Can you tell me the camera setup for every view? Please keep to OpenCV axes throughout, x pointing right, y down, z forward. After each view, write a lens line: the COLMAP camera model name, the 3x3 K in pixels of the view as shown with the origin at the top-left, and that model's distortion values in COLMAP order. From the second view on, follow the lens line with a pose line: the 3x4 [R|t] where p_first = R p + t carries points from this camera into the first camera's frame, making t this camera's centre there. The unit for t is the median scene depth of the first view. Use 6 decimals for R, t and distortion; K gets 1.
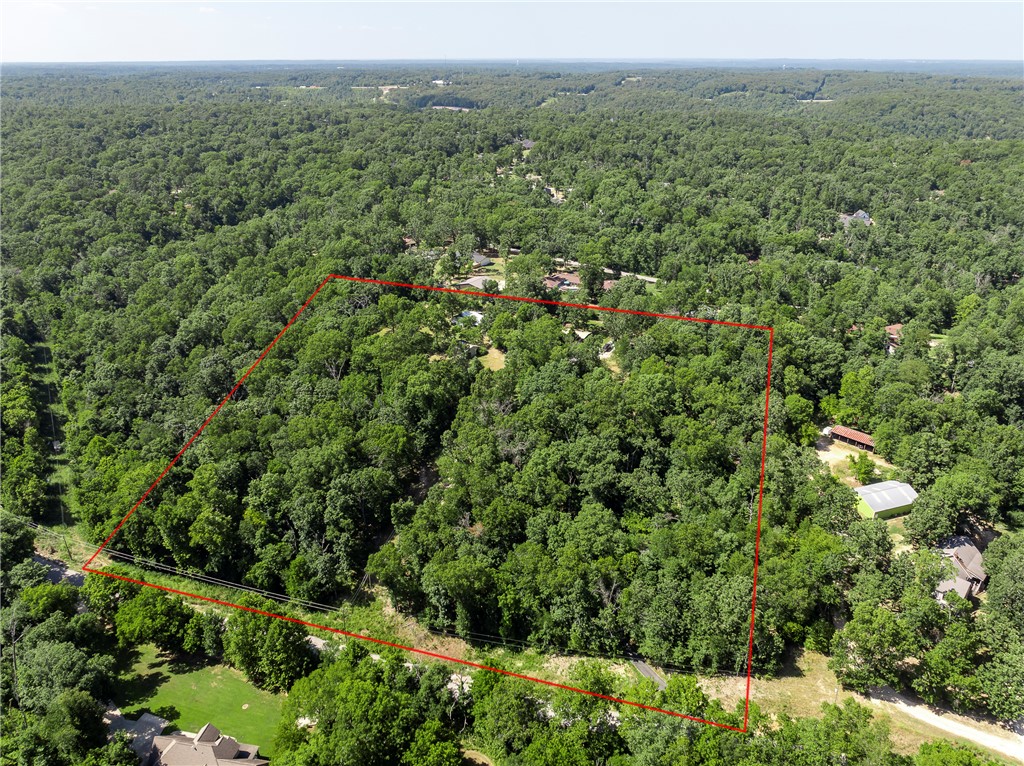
lens RADIAL K [[715.2, 0, 461.5], [0, 715.2, 369.2], [0, 0, 1]] dist [-0.028450, 0.012347]
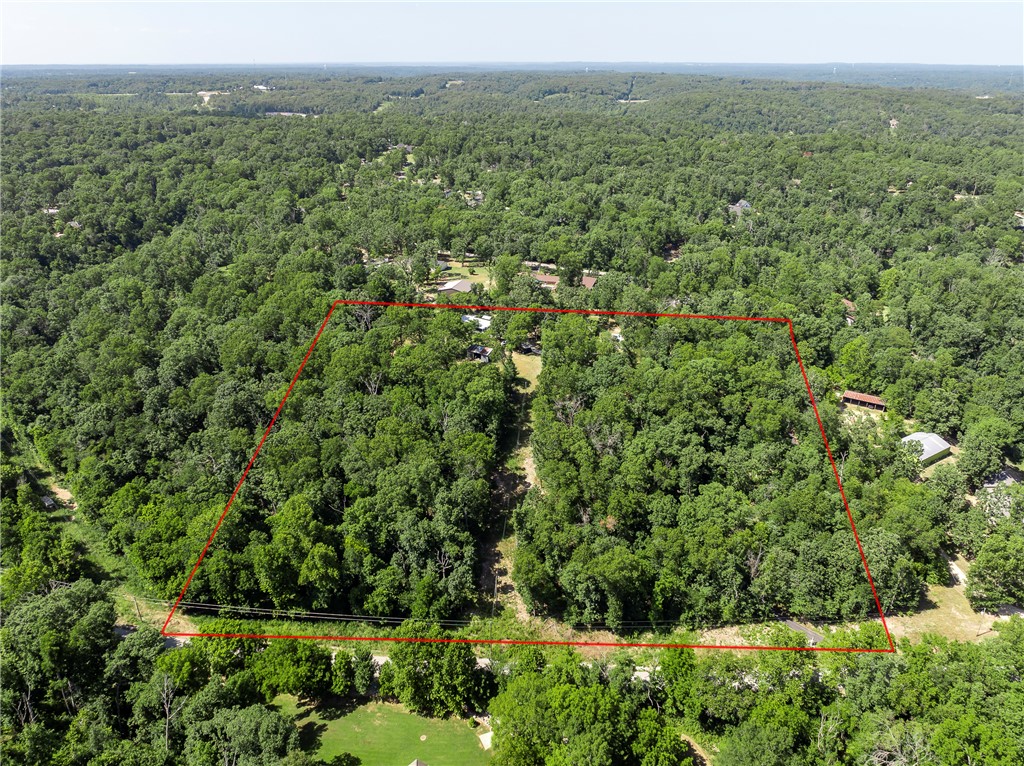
lens RADIAL K [[715.2, 0, 468.3], [0, 715.2, 378.1], [0, 0, 1]] dist [-0.028450, 0.012347]
pose [[0.971937, -0.093569, 0.215834, -0.327589], [0.092278, 0.995604, 0.016074, -0.015267], [-0.216389, 0.004293, 0.976298, 0.036475]]
